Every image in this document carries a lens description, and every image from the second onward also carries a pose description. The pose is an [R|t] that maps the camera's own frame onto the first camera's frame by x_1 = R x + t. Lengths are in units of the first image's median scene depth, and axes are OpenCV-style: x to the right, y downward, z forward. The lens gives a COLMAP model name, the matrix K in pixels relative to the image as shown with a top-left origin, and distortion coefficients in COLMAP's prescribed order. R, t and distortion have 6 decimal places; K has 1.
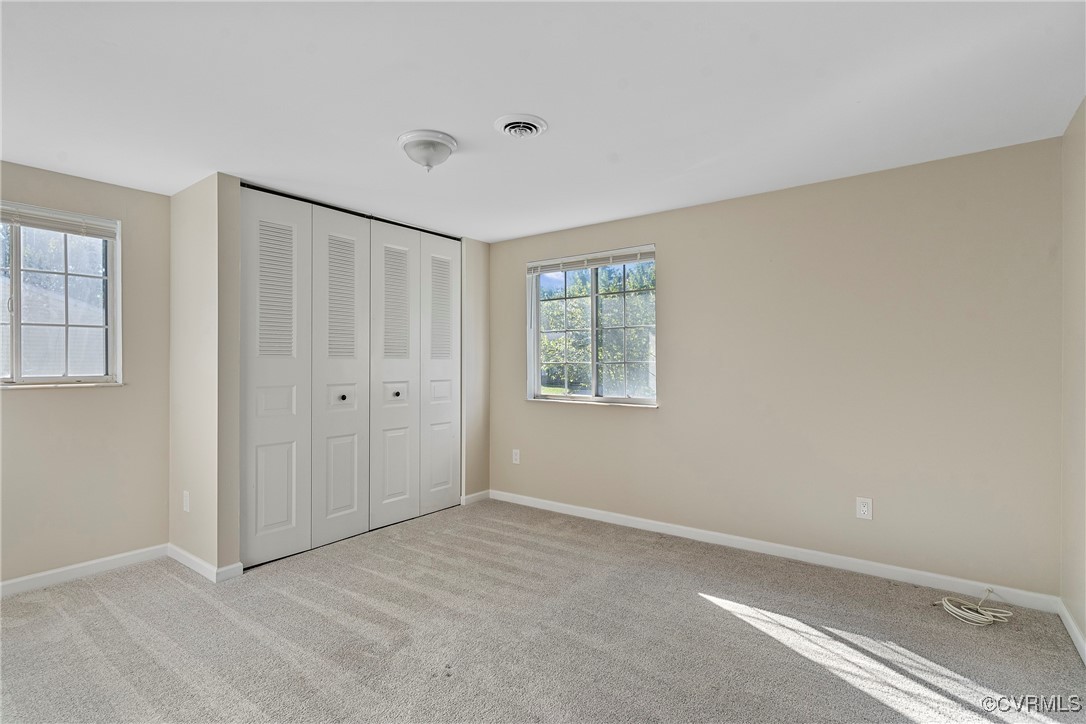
lens RADIAL K [[531.7, 0, 539.2], [0, 531.7, 364.2], [0, 0, 1]] dist [0.001852, 0.000030]
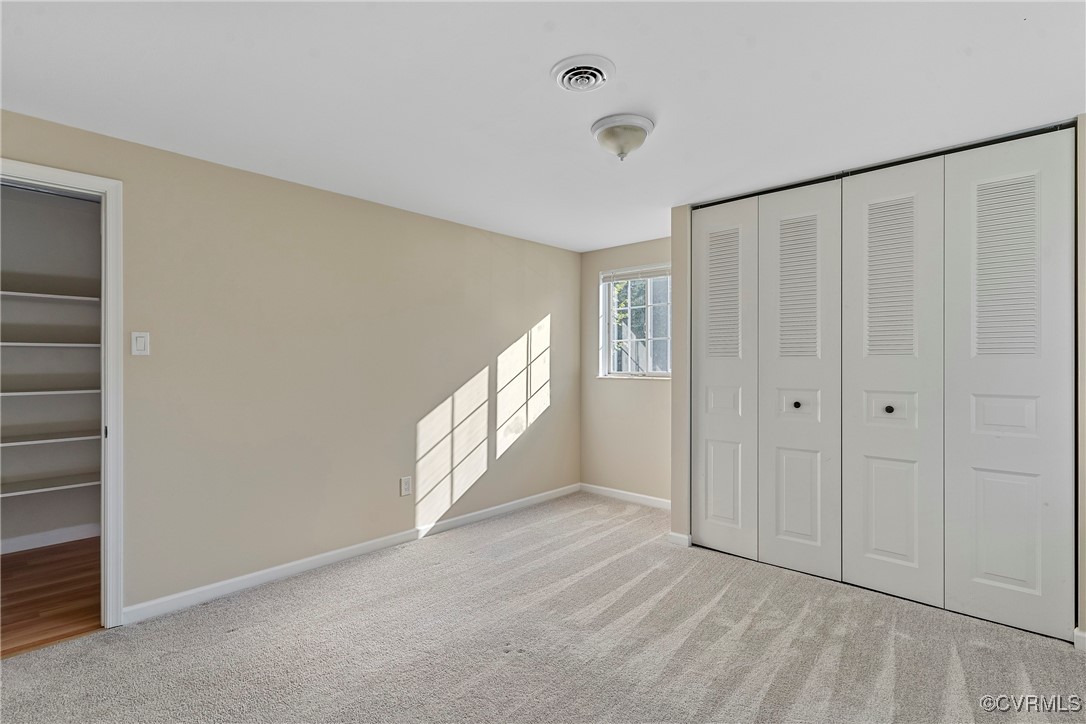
lens RADIAL K [[516.0, 0, 543.1], [0, 516.0, 363.6], [0, 0, 1]] dist [0.001558, 0.000349]
pose [[-0.114759, -0.002774, -0.993389, 0.544664], [-0.004831, 0.999986, -0.002234, 0.000786], [0.993382, 0.004543, -0.114771, 0.749982]]
